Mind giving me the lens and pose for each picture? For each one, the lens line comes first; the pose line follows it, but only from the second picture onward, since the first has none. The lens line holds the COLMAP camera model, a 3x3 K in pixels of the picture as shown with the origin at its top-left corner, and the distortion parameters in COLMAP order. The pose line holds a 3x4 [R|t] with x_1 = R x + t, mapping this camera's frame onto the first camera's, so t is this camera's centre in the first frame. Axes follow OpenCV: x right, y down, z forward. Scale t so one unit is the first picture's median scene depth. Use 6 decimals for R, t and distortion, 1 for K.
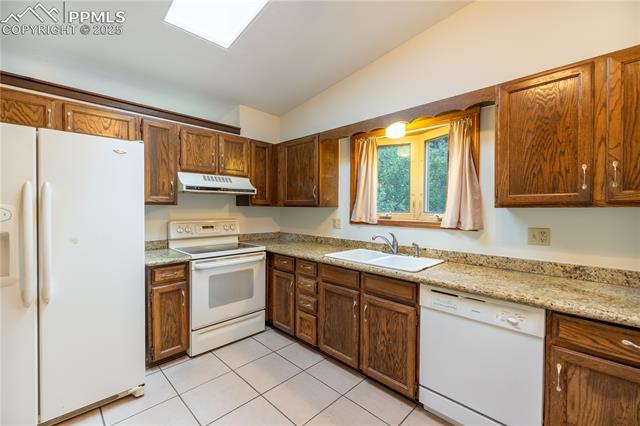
lens RADIAL K [[268.2, 0, 319.1], [0, 268.2, 211.8], [0, 0, 1]] dist [-0.000535, 0.000071]
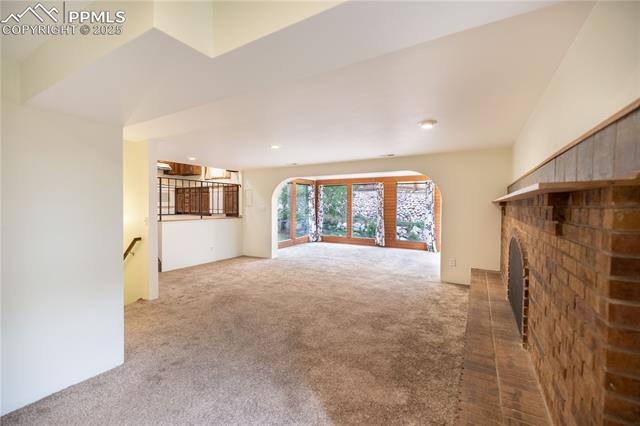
lens RADIAL K [[268.2, 0, 320.4], [0, 268.2, 210.7], [0, 0, 1]] dist [-0.000535, 0.000071]
pose [[0.971112, -0.006963, 0.238523, 1.002436], [0.005239, 0.999955, 0.007864, 0.566252], [-0.238567, -0.006387, 0.971105, -3.489073]]
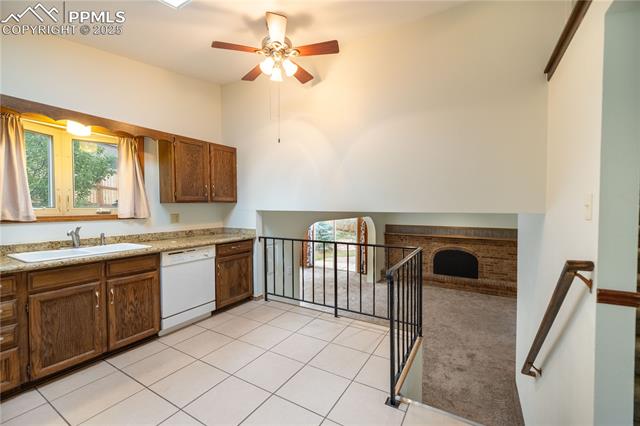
lens RADIAL K [[268.2, 0, 319.2], [0, 268.2, 212.0], [0, 0, 1]] dist [-0.000535, 0.000071]
pose [[-0.244923, -0.026152, 0.969190, -1.154912], [0.014129, 0.999434, 0.030539, 0.003158], [-0.969440, 0.021173, -0.244415, 0.439519]]
